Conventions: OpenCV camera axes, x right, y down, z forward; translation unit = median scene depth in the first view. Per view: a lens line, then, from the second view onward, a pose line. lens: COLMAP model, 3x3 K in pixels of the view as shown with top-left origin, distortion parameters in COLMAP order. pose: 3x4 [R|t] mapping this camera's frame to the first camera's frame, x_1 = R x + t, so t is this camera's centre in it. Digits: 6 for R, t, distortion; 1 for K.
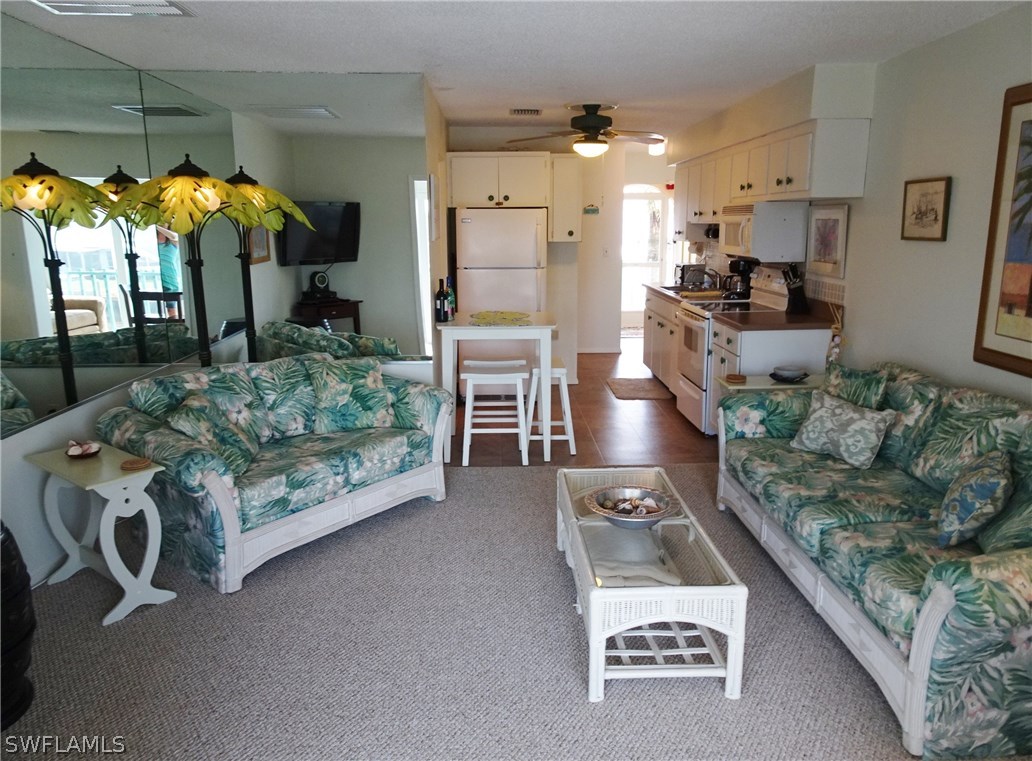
lens RADIAL K [[753.5, 0, 516.0], [0, 753.5, 380.5], [0, 0, 1]] dist [0.005831, 0.003586]
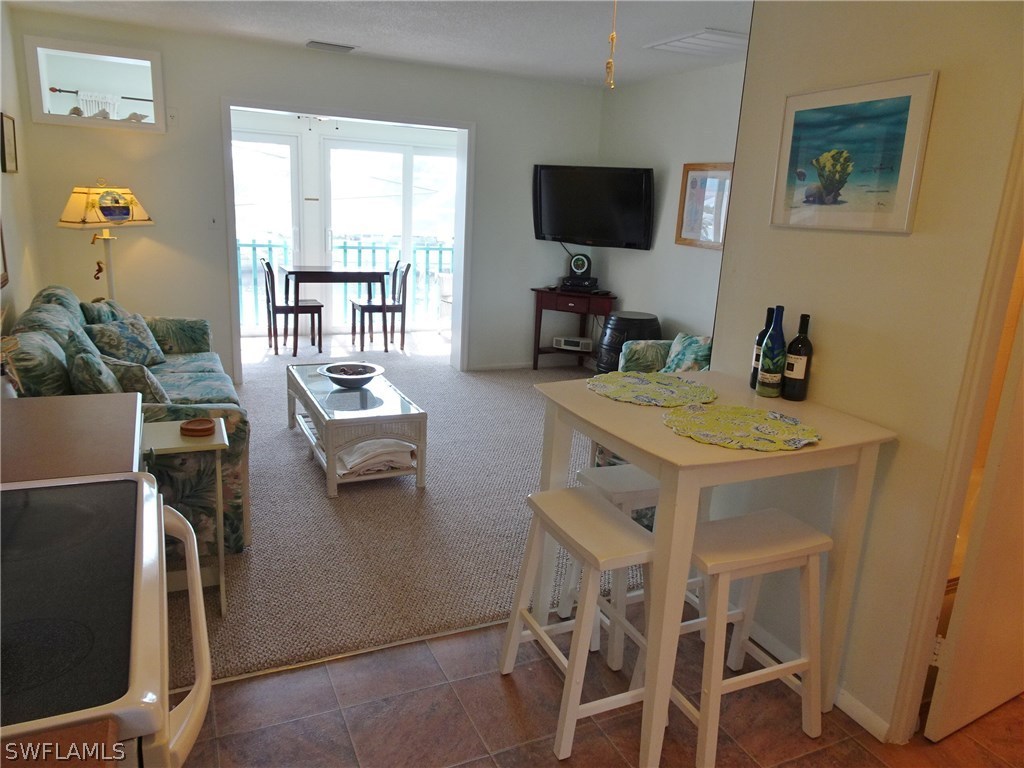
lens RADIAL K [[731.6, 0, 512.0], [0, 731.6, 384.0], [0, 0, 1]] dist [0.011696, -0.000834]
pose [[-0.915029, 0.059958, -0.398906, 0.349834], [-0.127167, 0.895592, 0.426314, -0.371351], [0.382818, 0.440818, -0.811868, 1.838208]]
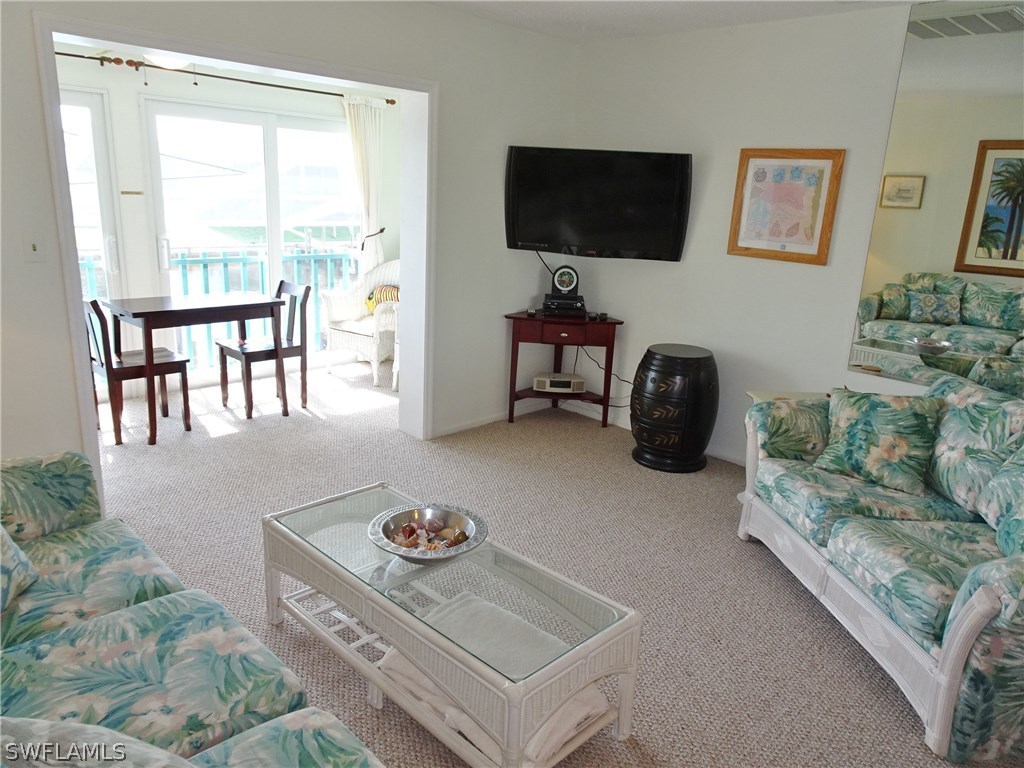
lens RADIAL K [[731.6, 0, 512.0], [0, 731.6, 384.0], [0, 0, 1]] dist [0.011696, -0.000834]
pose [[-0.721150, 0.154952, -0.675228, 0.475543], [-0.183828, 0.896926, 0.402157, -0.247489], [0.667944, 0.414142, -0.618334, 1.186969]]
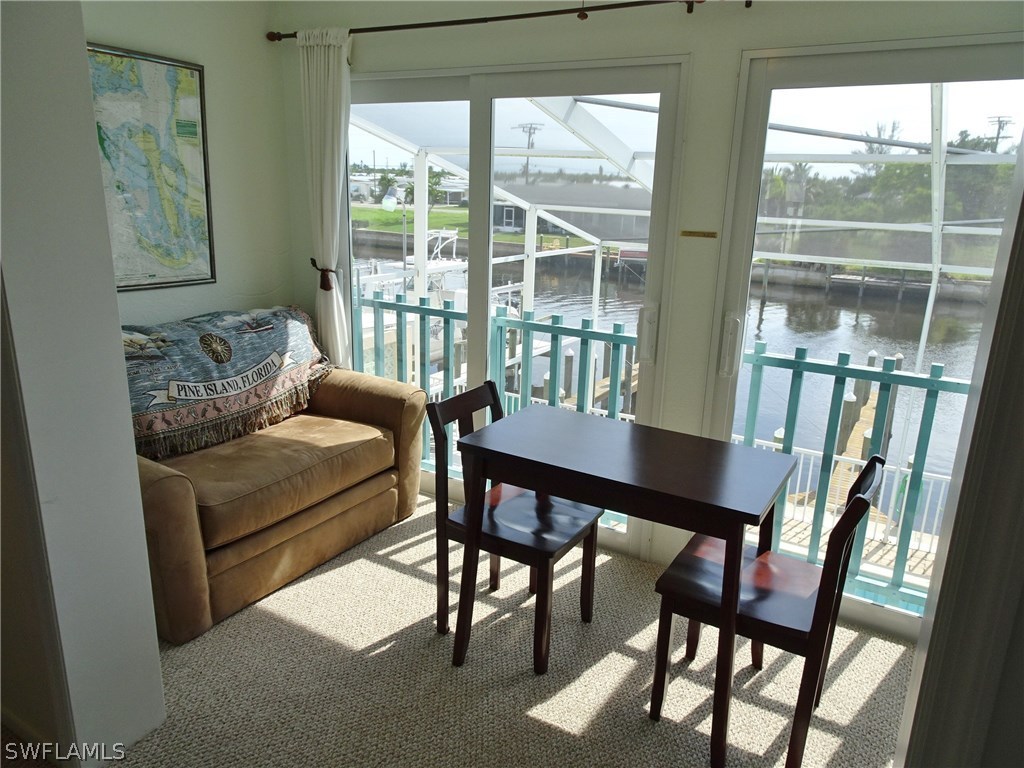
lens RADIAL K [[734.1, 0, 512.0], [0, 734.1, 384.0], [0, 0, 1]] dist [0.020531, 0.003420]
pose [[-0.842179, -0.163224, 0.513900, -0.232876], [0.089631, 0.897442, 0.431931, -0.102946], [-0.531697, 0.409824, -0.741177, 0.491383]]
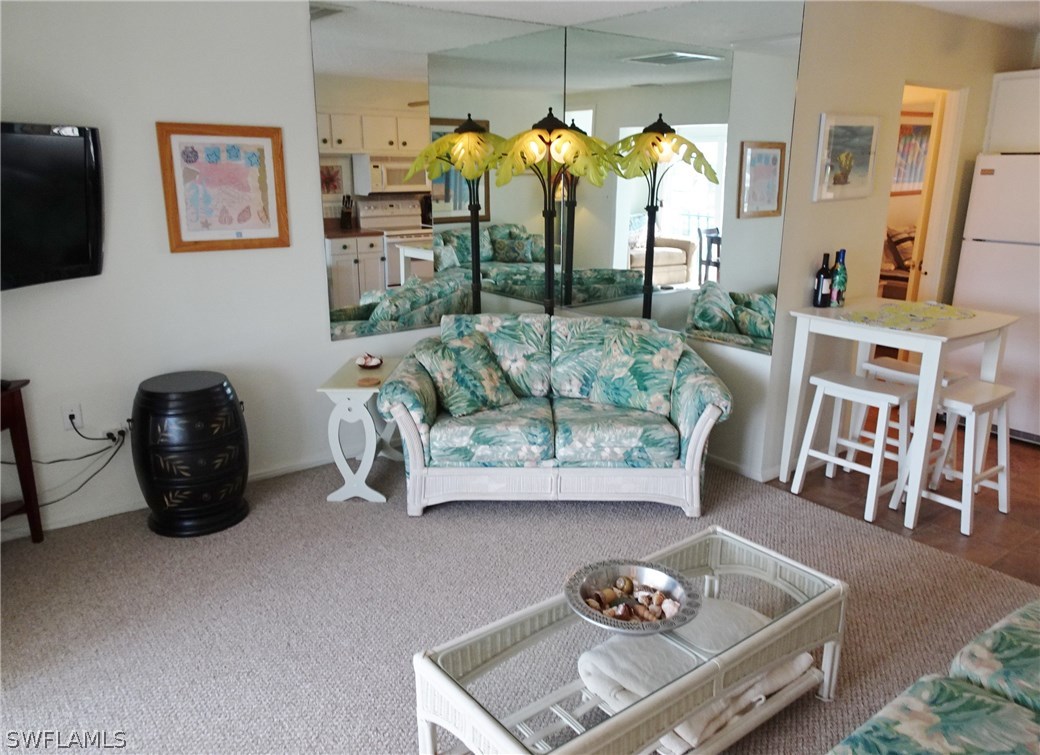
lens RADIAL K [[769.5, 0, 520.0], [0, 769.5, 377.5], [0, 0, 1]] dist [0.019584, 0.002839]
pose [[0.590246, 0.223343, -0.775711, 0.485258], [-0.172417, 0.973667, 0.149145, -0.099223], [0.788595, 0.045713, 0.613211, 0.373019]]
